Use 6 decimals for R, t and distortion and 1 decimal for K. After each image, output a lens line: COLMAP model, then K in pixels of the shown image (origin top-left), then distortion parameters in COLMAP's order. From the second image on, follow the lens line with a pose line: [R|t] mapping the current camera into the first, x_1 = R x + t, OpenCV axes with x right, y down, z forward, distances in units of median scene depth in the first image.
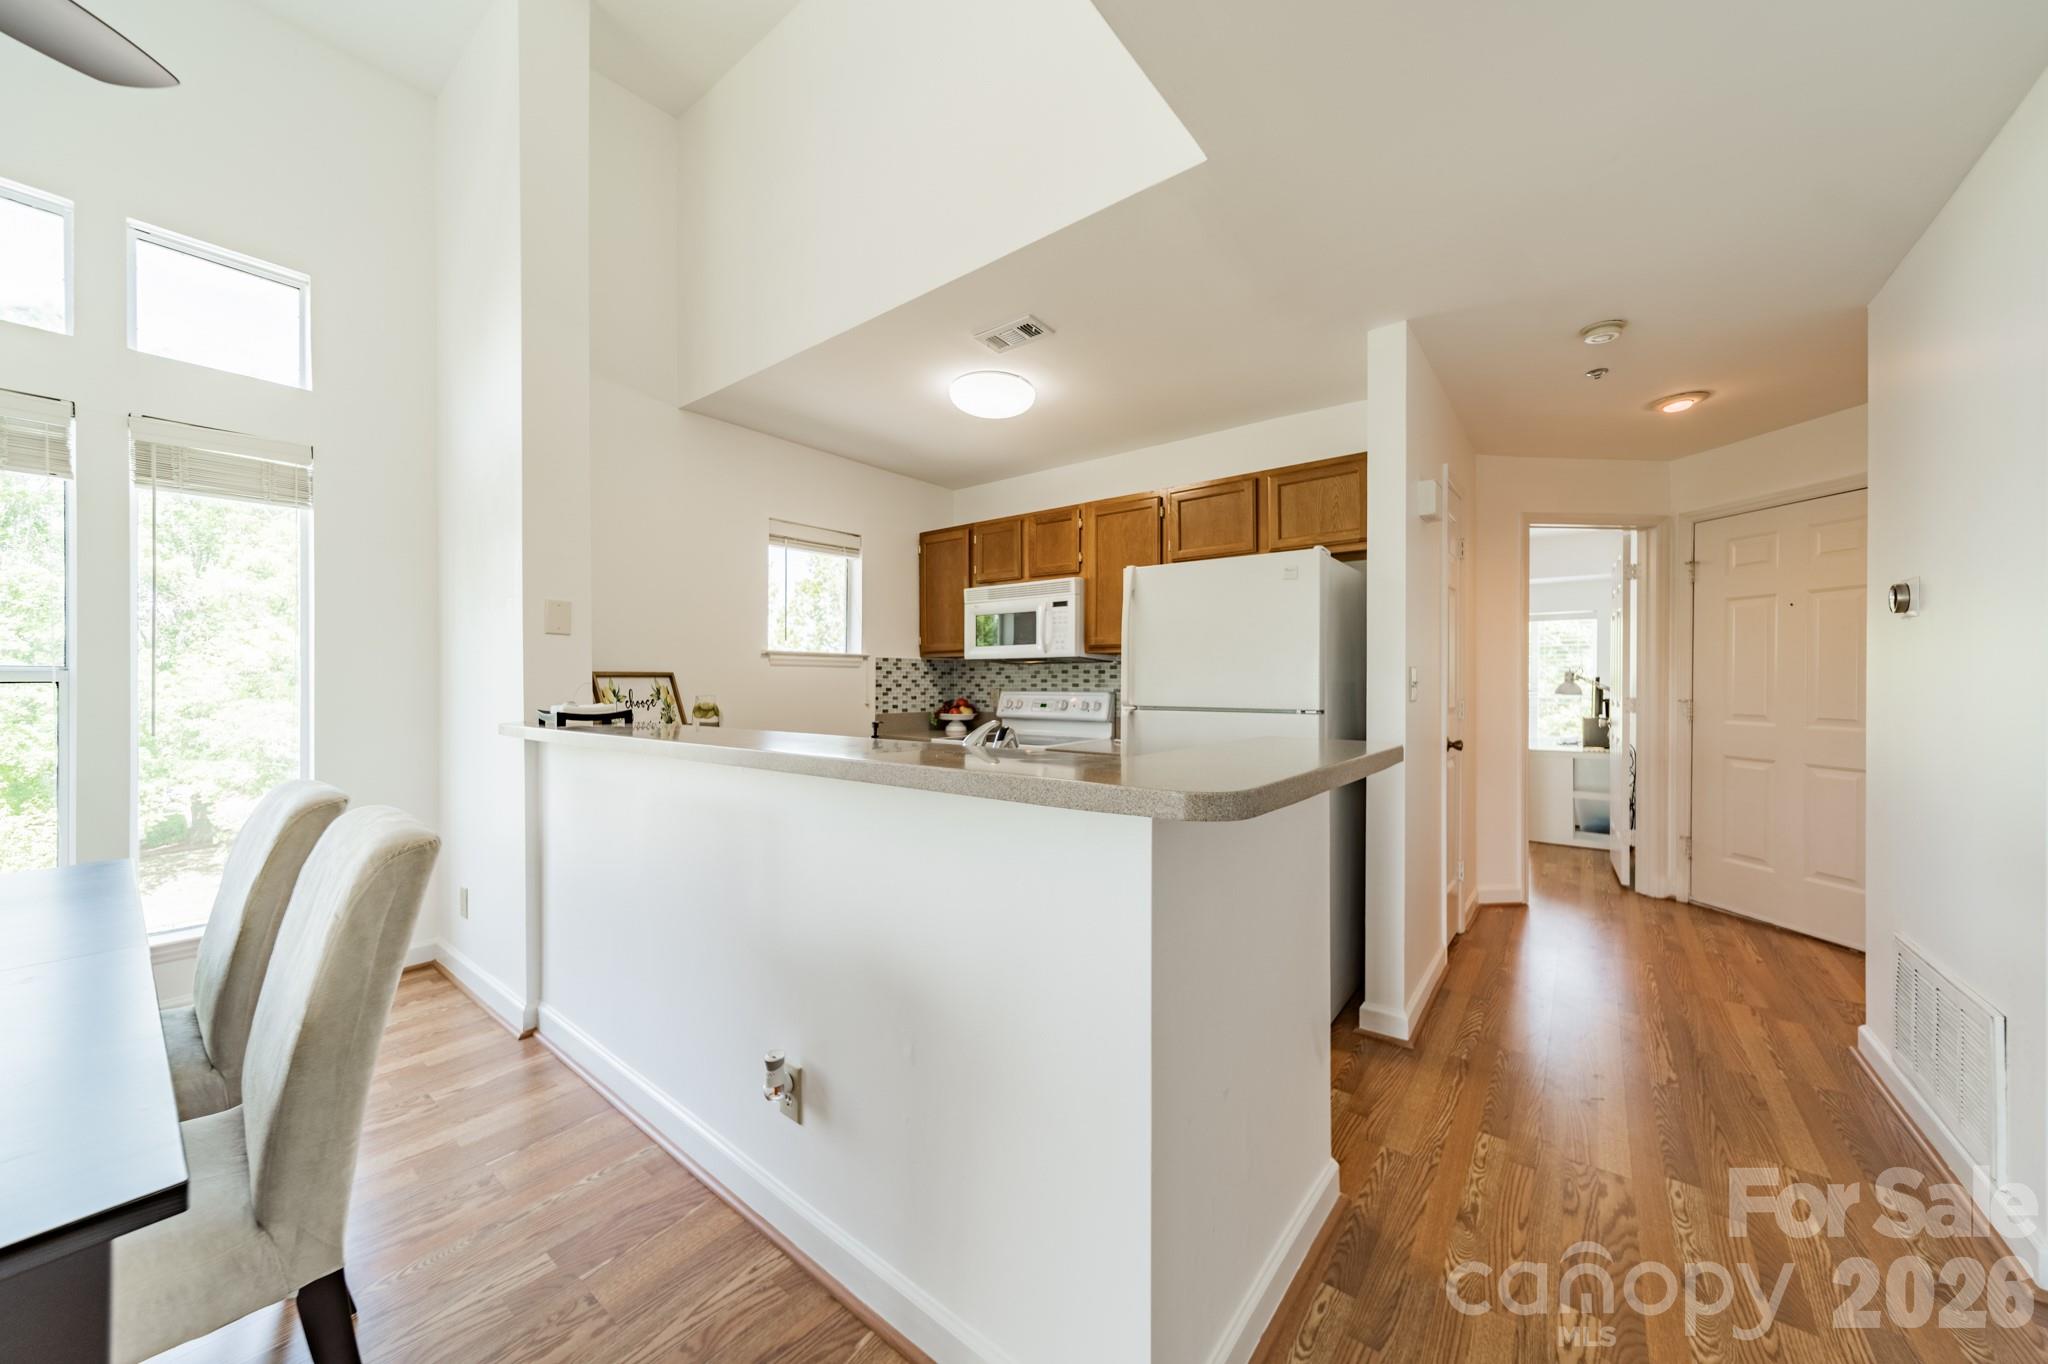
lens RADIAL K [[724.6, 0, 1021.6], [0, 724.6, 682.9], [0, 0, 1]] dist [0.004248, 0.000923]
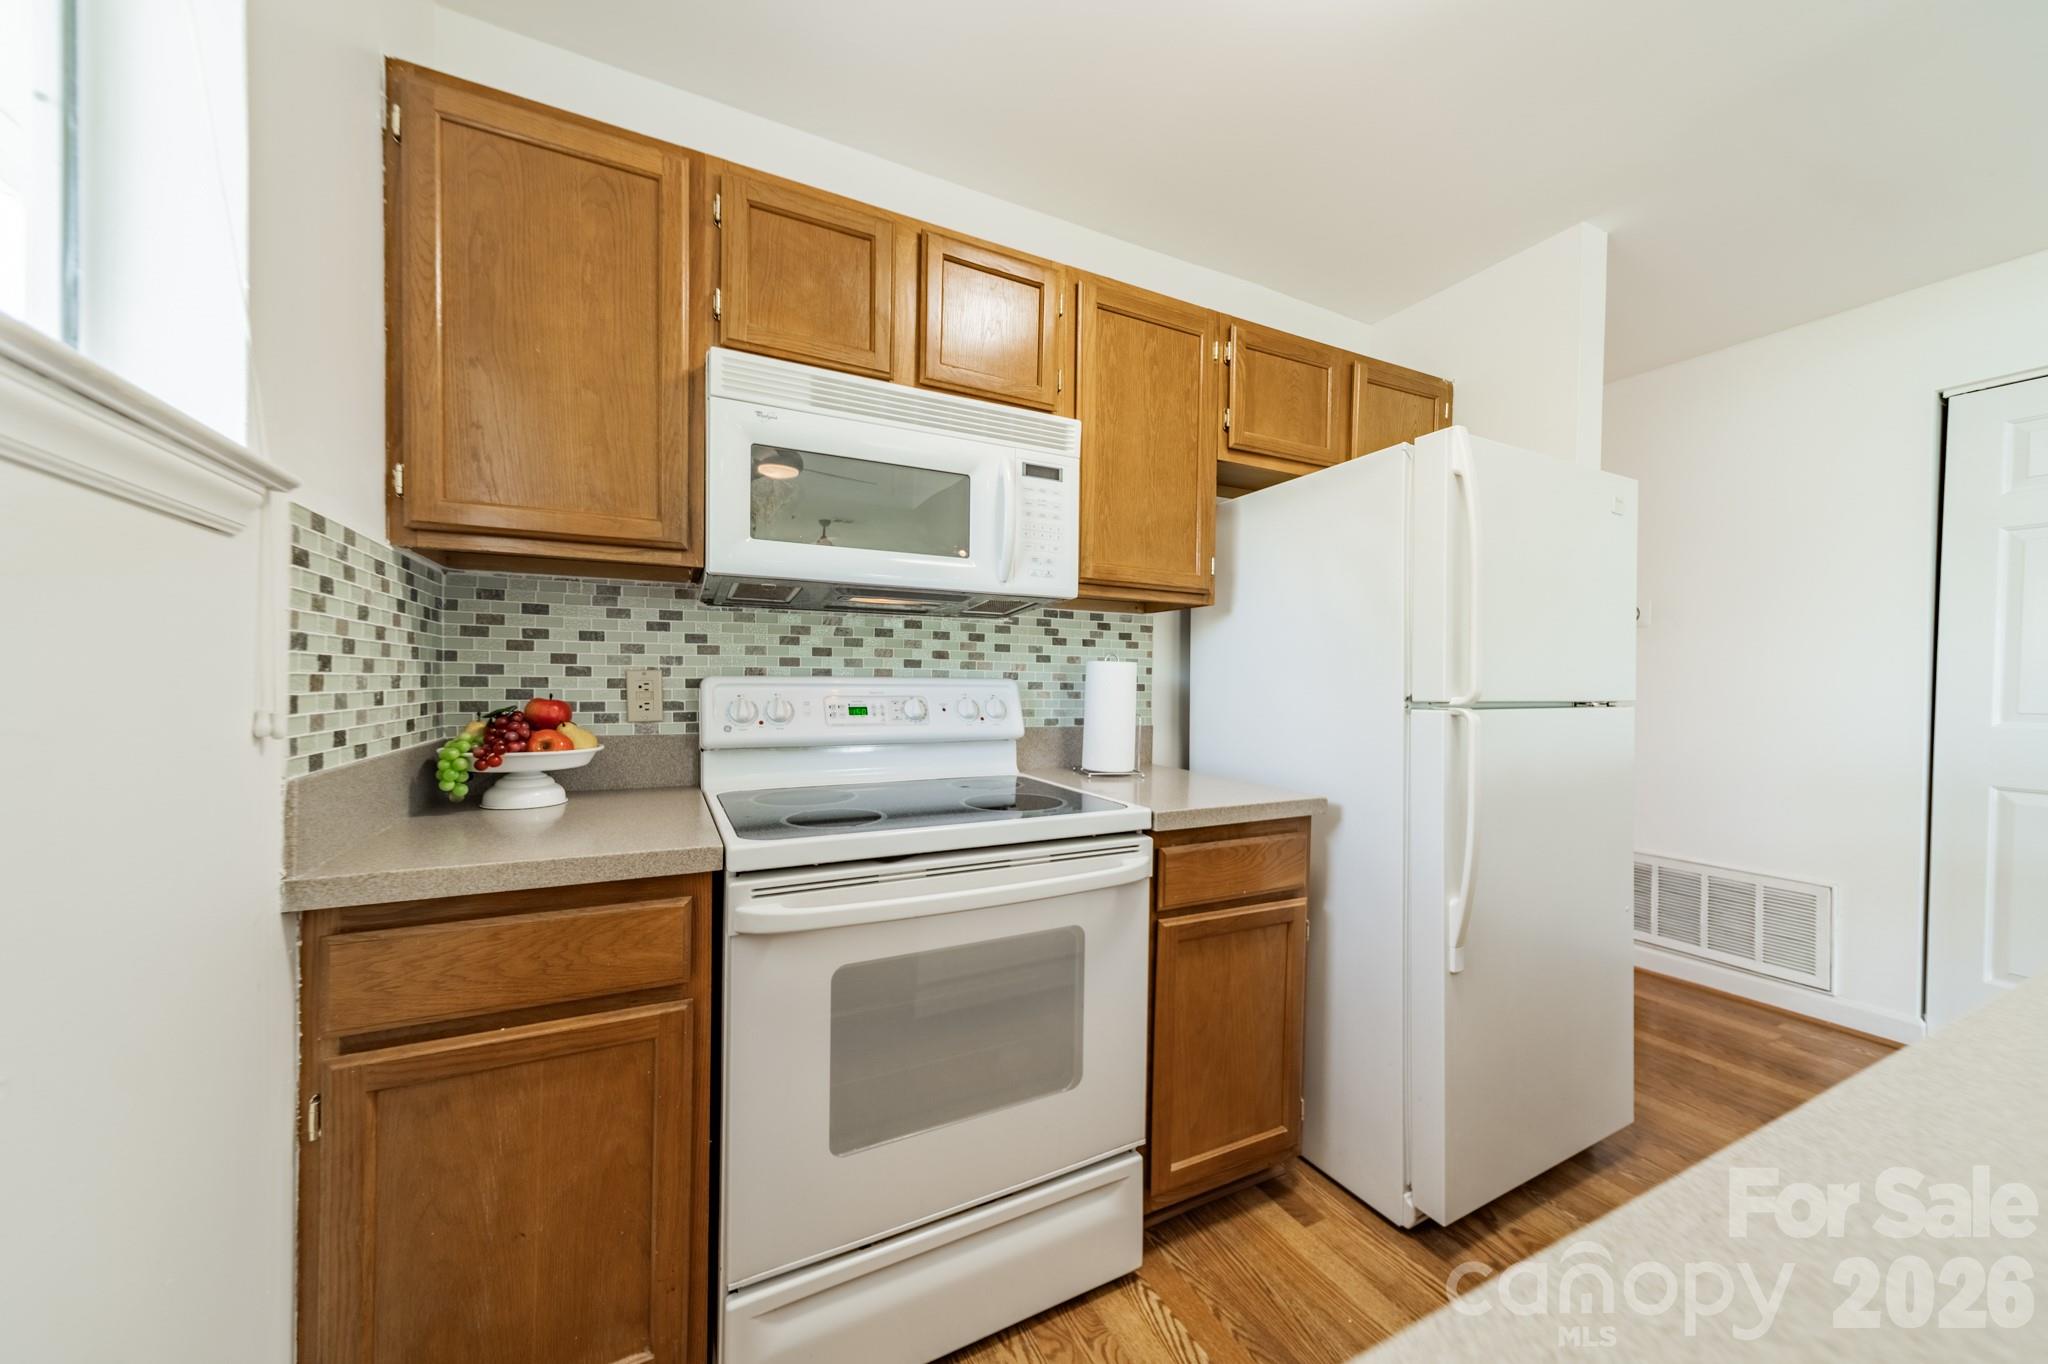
lens RADIAL K [[724.6, 0, 1031.1], [0, 724.6, 680.8], [0, 0, 1]] dist [0.004248, 0.000923]
pose [[0.414288, 0.003342, 0.910140, -0.306211], [-0.009386, 0.999956, 0.000600, 0.012853], [-0.910097, -0.008791, 0.414301, 0.746328]]
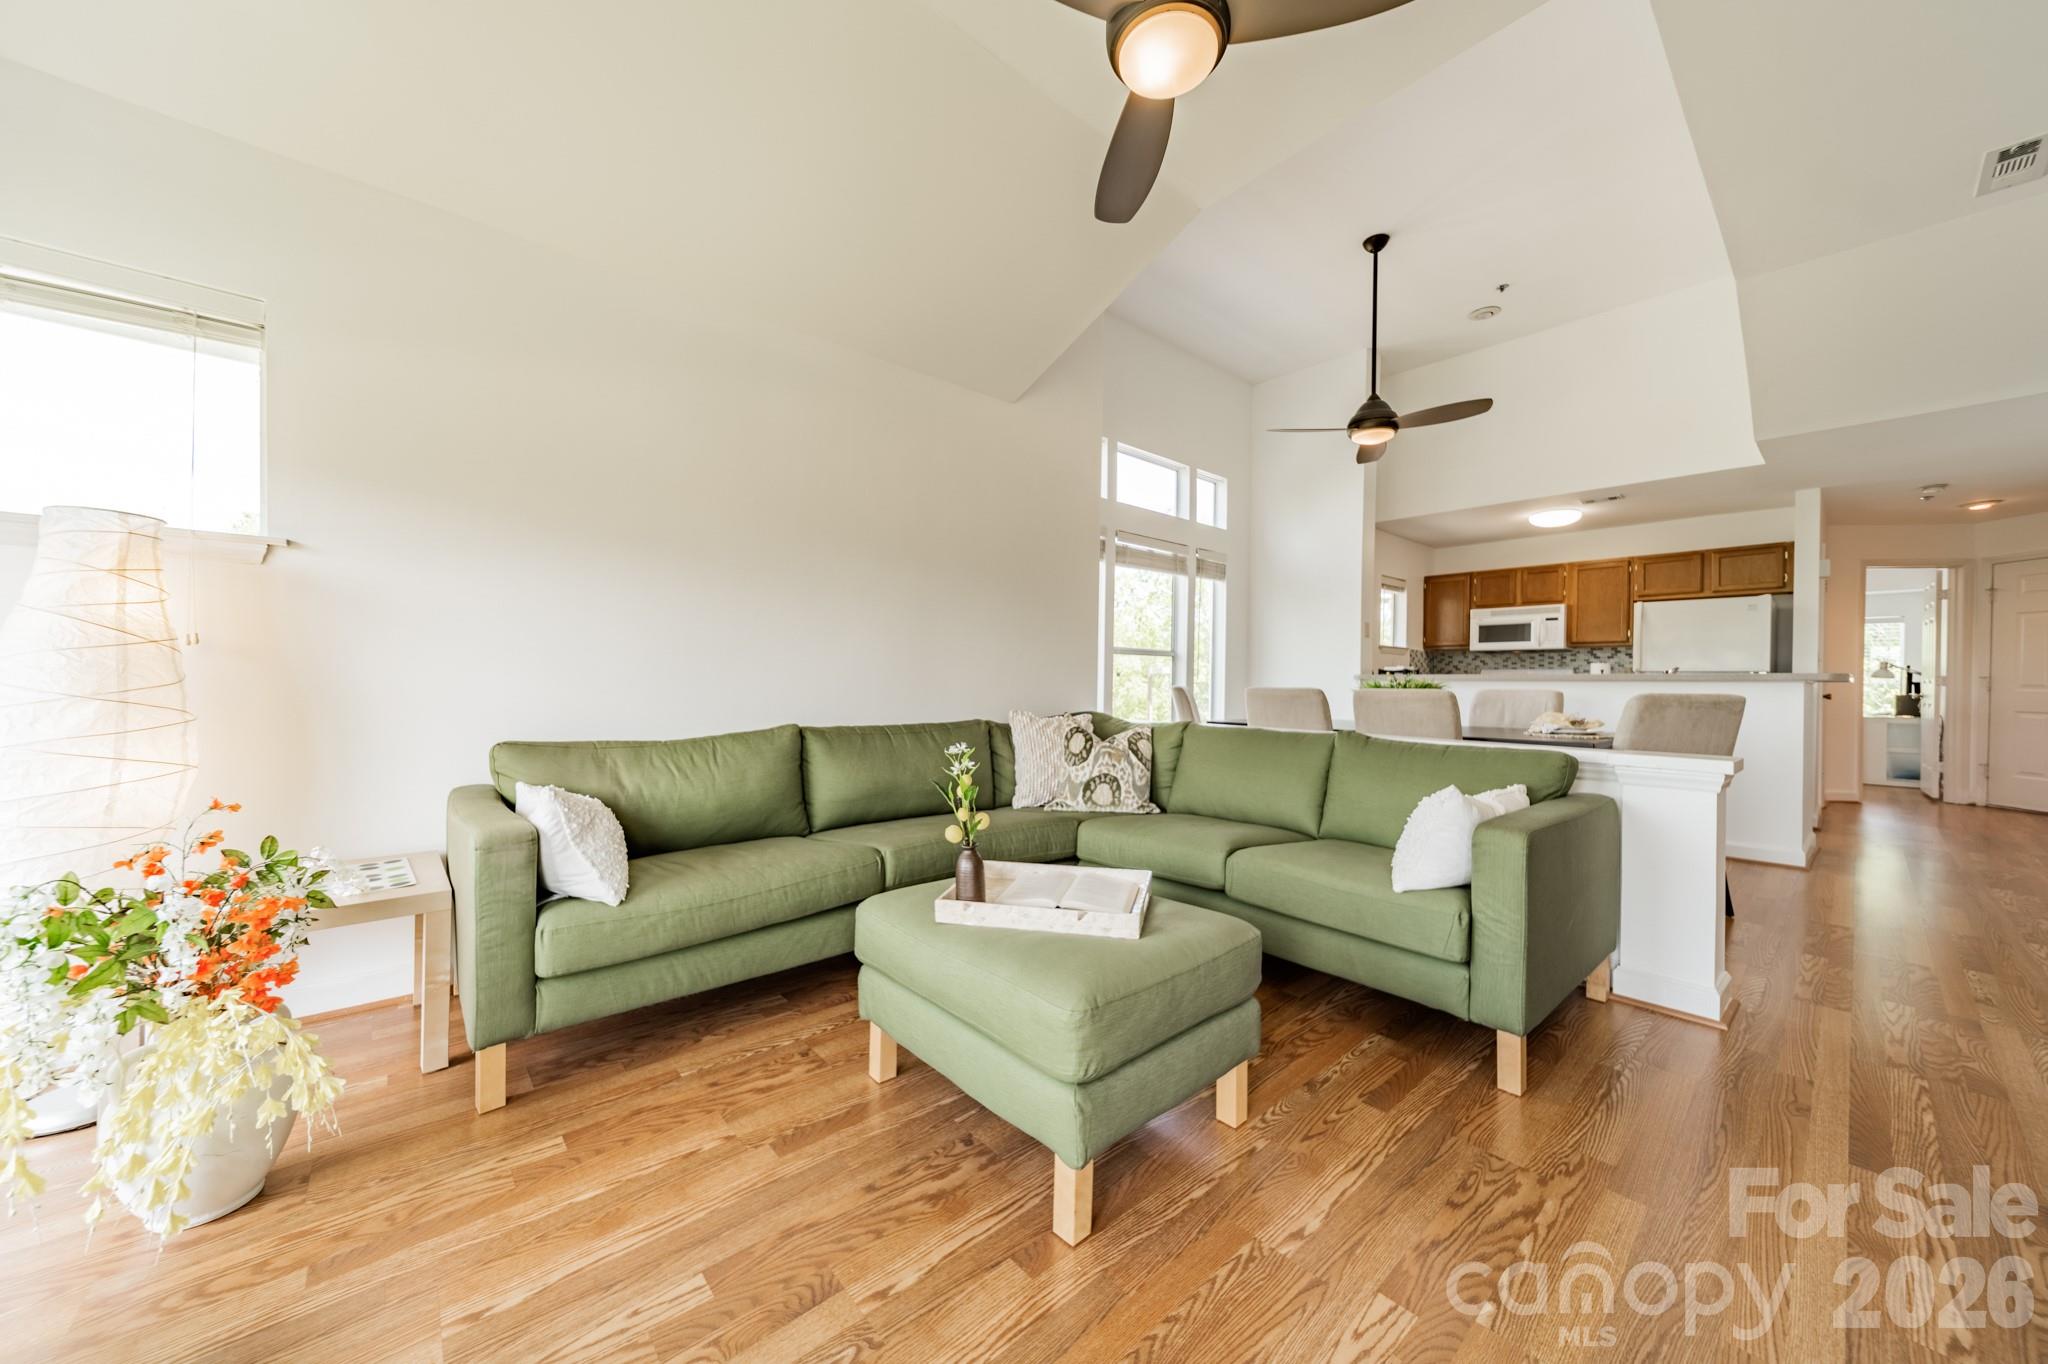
lens RADIAL K [[724.6, 0, 1031.4], [0, 724.6, 681.5], [0, 0, 1]] dist [0.004248, 0.000923]
pose [[0.982859, 0.009503, -0.184114, -0.789749], [-0.009502, 0.999954, 0.000887, 0.049942], [0.184114, 0.000878, 0.982904, -0.897313]]
